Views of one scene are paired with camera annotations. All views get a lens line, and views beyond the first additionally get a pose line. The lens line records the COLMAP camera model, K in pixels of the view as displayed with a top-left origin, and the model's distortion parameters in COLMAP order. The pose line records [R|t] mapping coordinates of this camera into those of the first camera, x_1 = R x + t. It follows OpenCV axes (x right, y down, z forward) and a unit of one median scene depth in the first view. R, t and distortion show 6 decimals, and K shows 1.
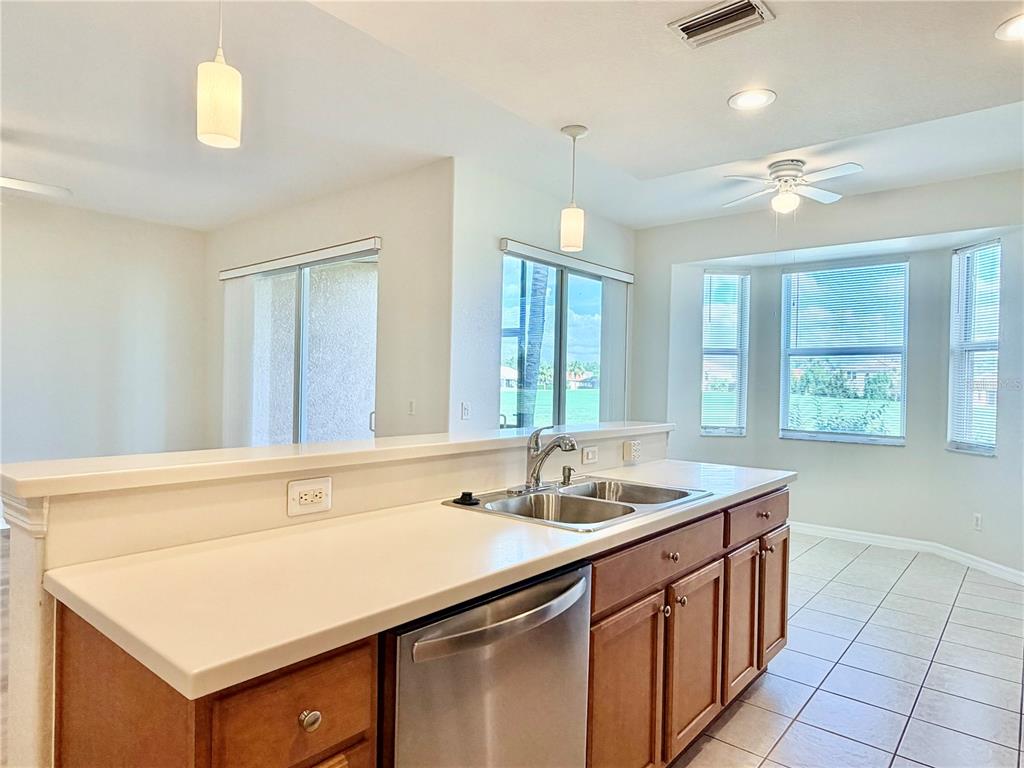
lens RADIAL K [[622.7, 0, 512.8], [0, 622.7, 385.9], [0, 0, 1]] dist [0.002627, -0.000566]
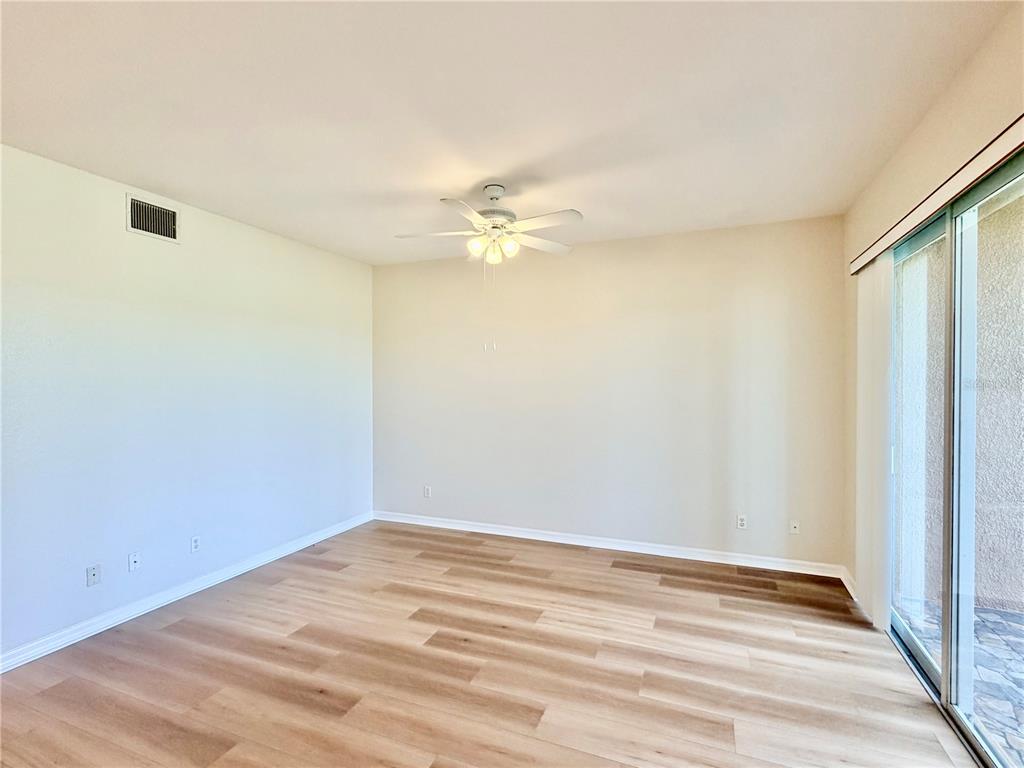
lens RADIAL K [[498.8, 0, 507.4], [0, 498.8, 381.0], [0, 0, 1]] dist [-0.000732, -0.001096]
pose [[0.298254, -0.015879, -0.954354, -0.065029], [0.006194, 0.999873, -0.014701, -0.054401], [0.954466, -0.001527, 0.298315, 0.585784]]
